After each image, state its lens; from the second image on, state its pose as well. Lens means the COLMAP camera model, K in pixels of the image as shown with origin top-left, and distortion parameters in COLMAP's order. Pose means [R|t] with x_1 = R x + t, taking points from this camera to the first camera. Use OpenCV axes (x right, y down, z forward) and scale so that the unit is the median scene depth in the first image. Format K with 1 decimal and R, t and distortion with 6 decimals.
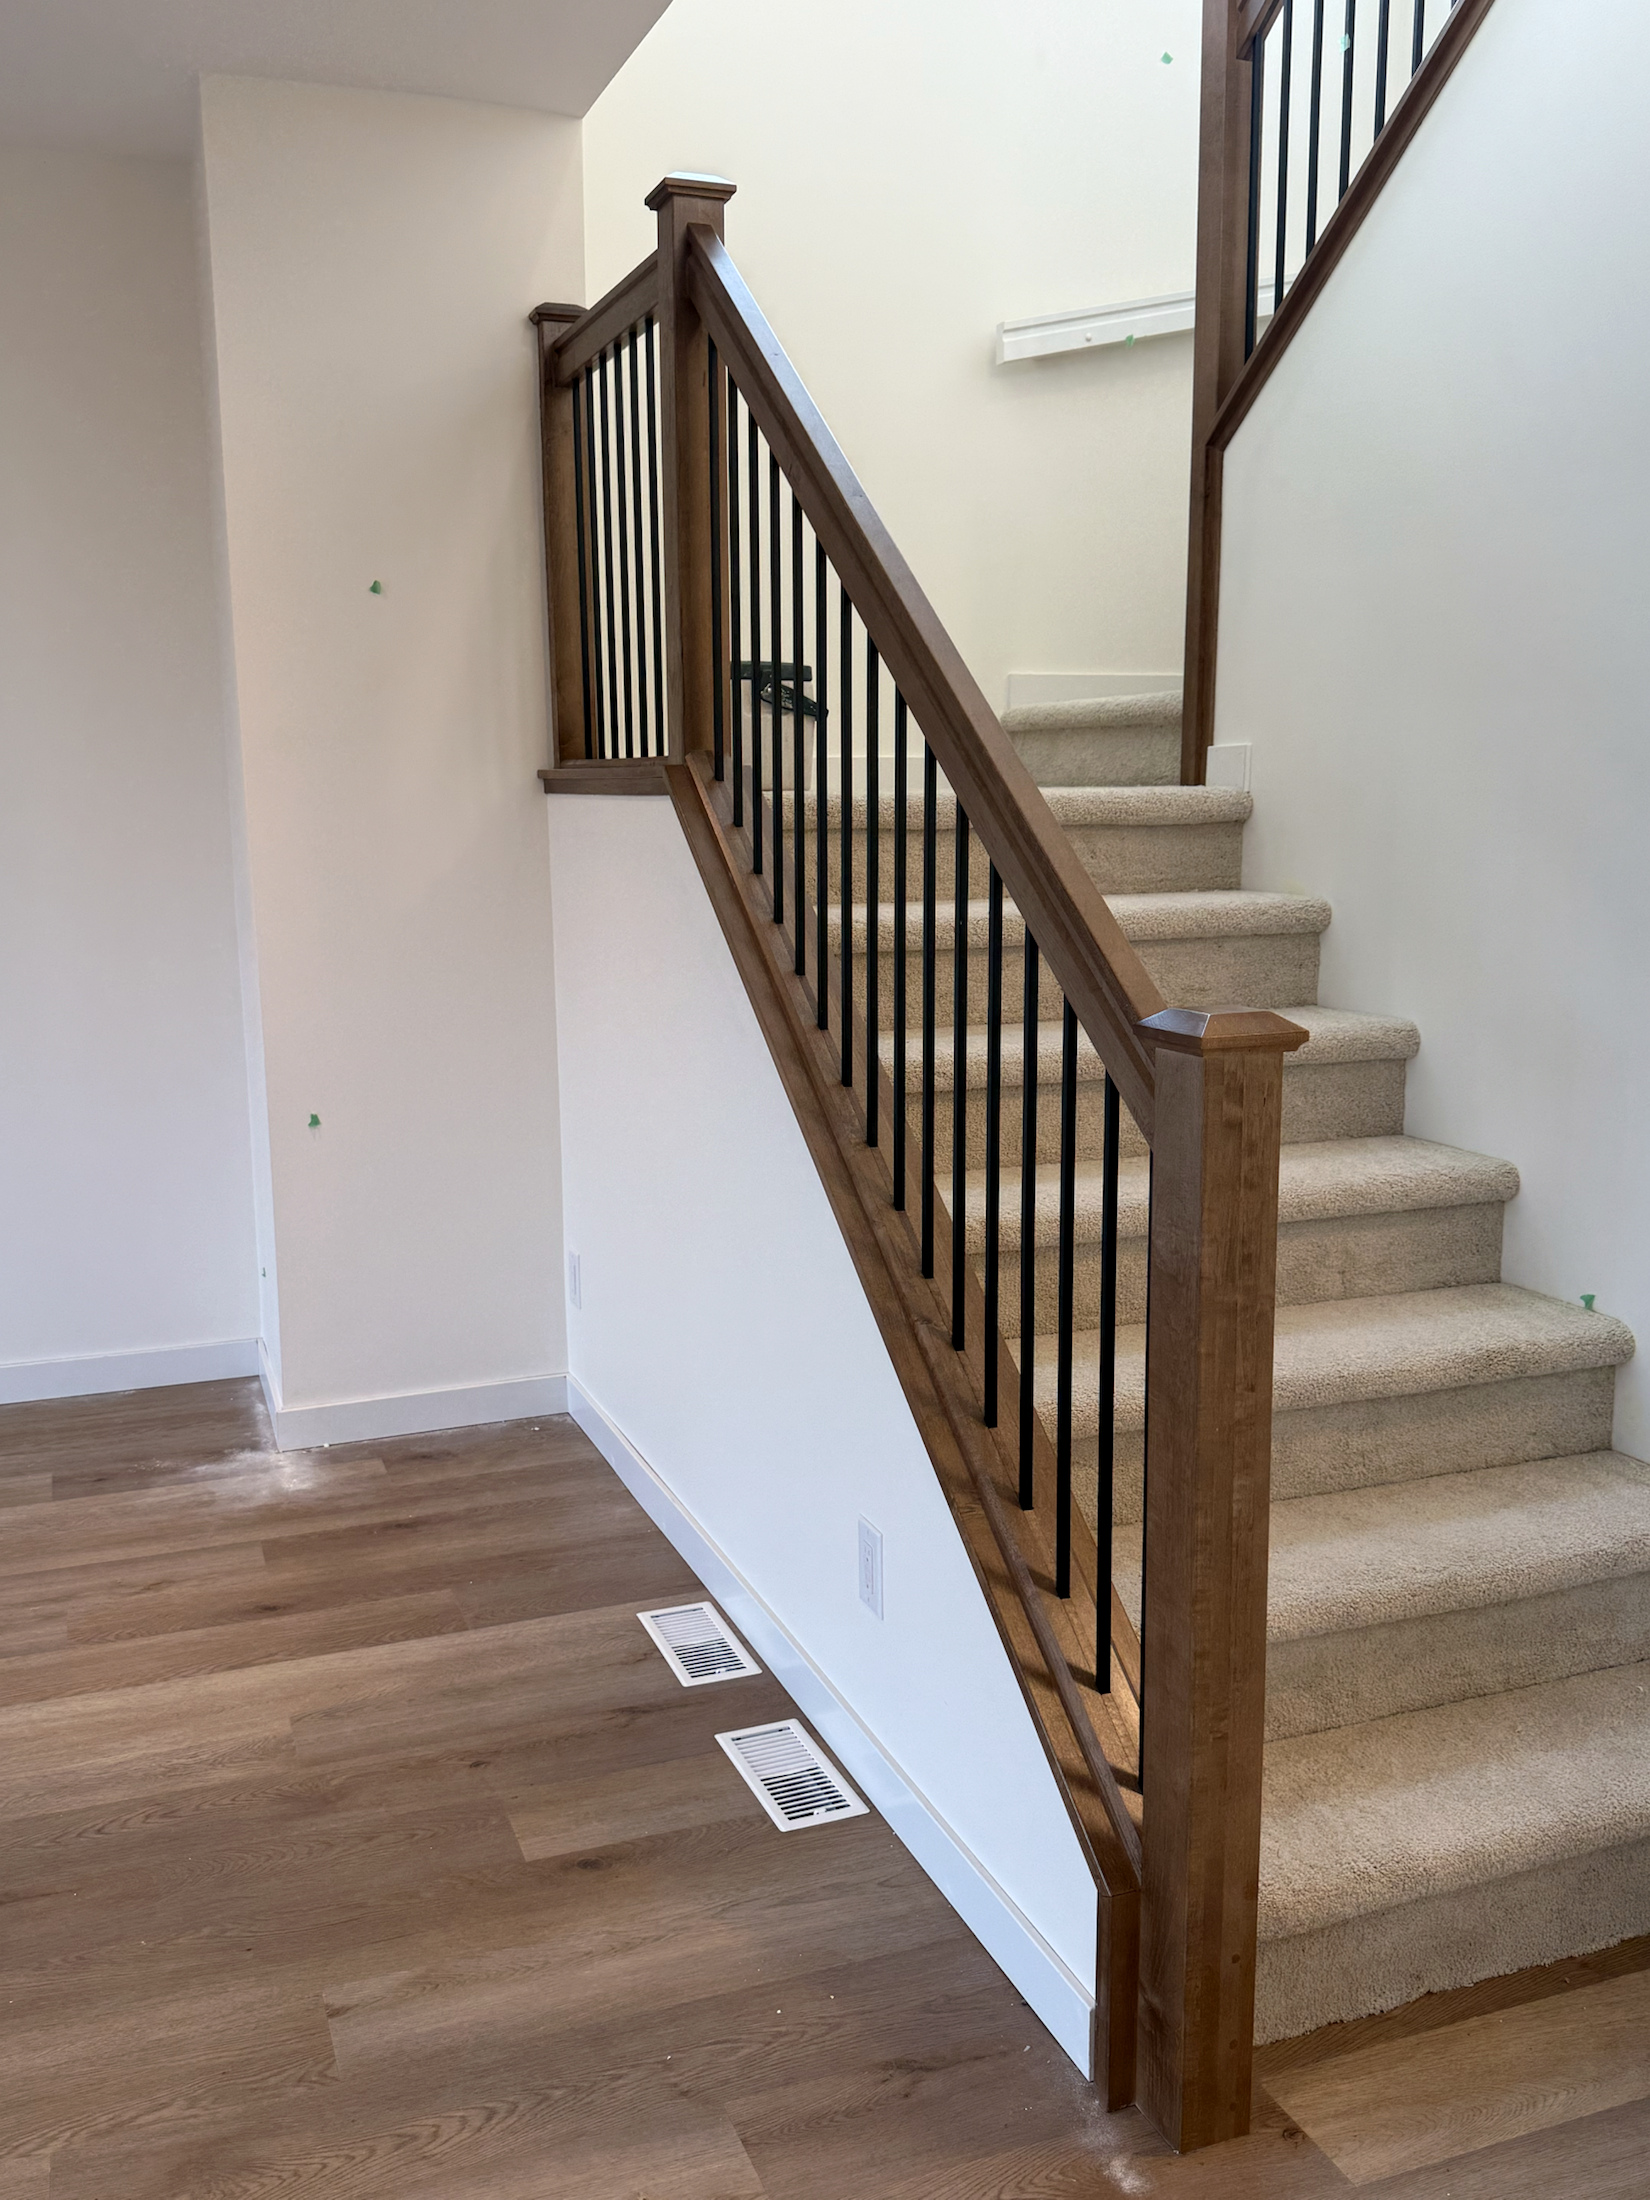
lens RADIAL K [[1924.6, 0, 825.0], [0, 1924.6, 1100.0], [0, 0, 1]] dist [-0.008722, -0.001974]
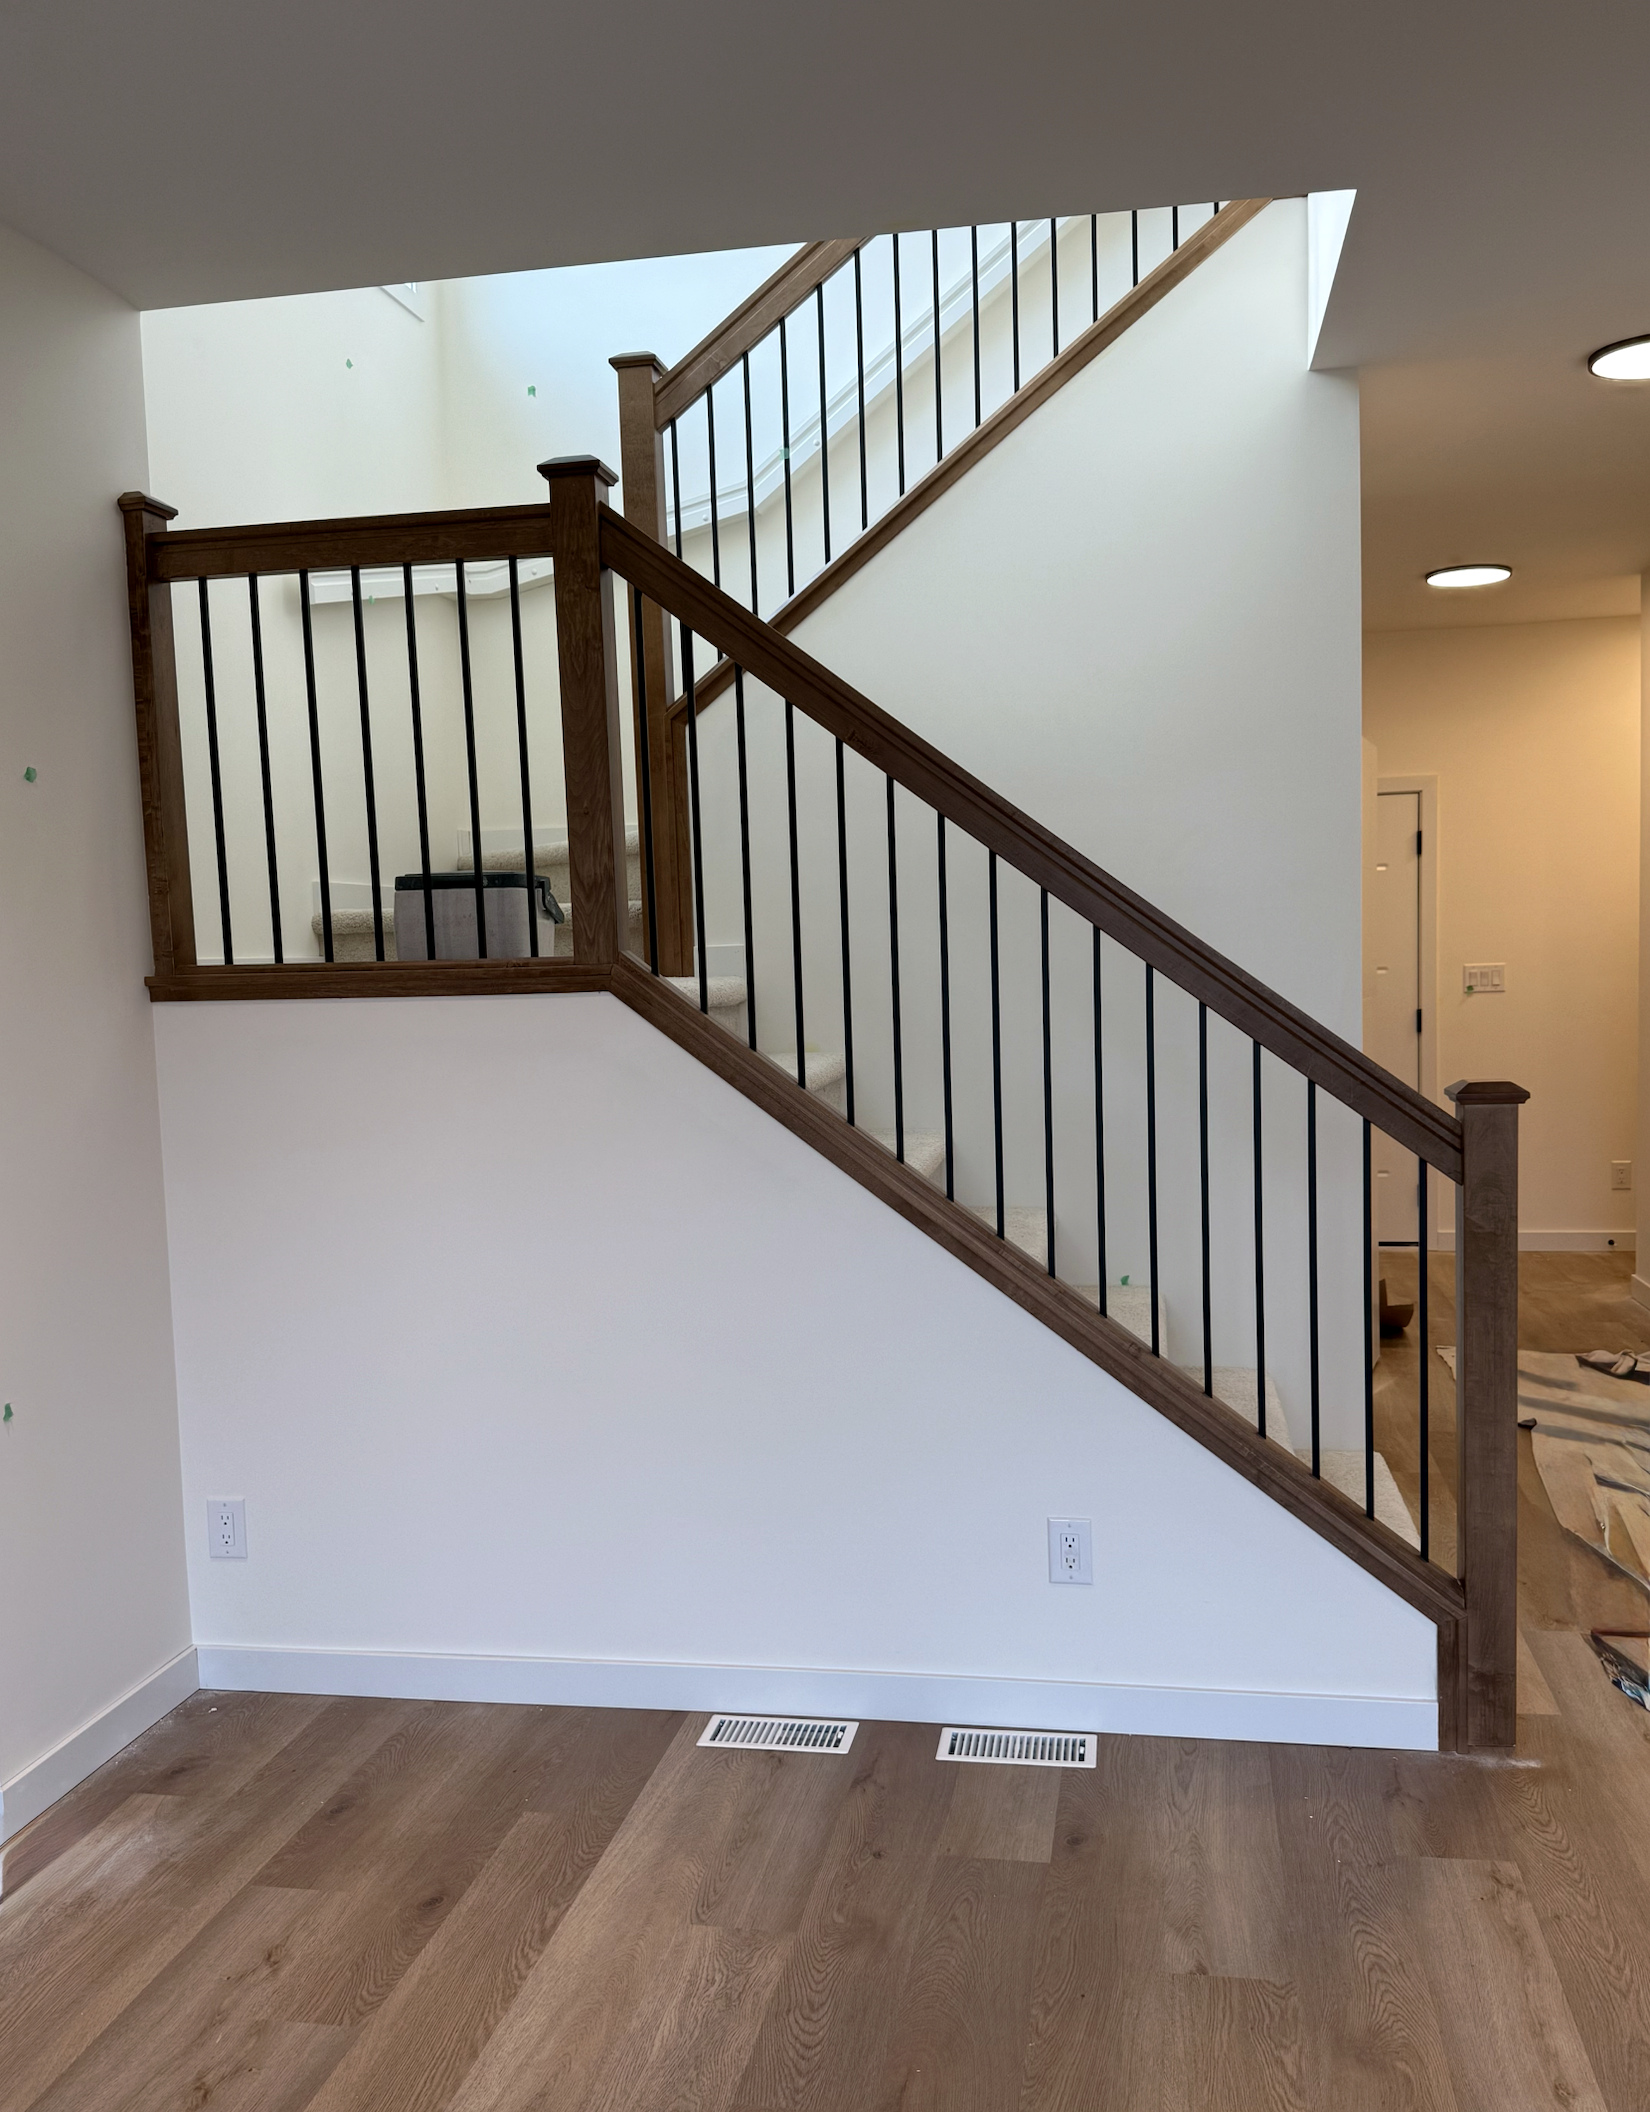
lens RADIAL K [[1825.8, 0, 825.0], [0, 1825.8, 1056.0], [0, 0, 1]] dist [-0.002481, -0.013914]
pose [[0.511683, -0.046022, 0.857941, -0.923711], [0.171340, 0.983972, -0.049406, -0.045812], [-0.841916, 0.172279, 0.511367, 0.367492]]
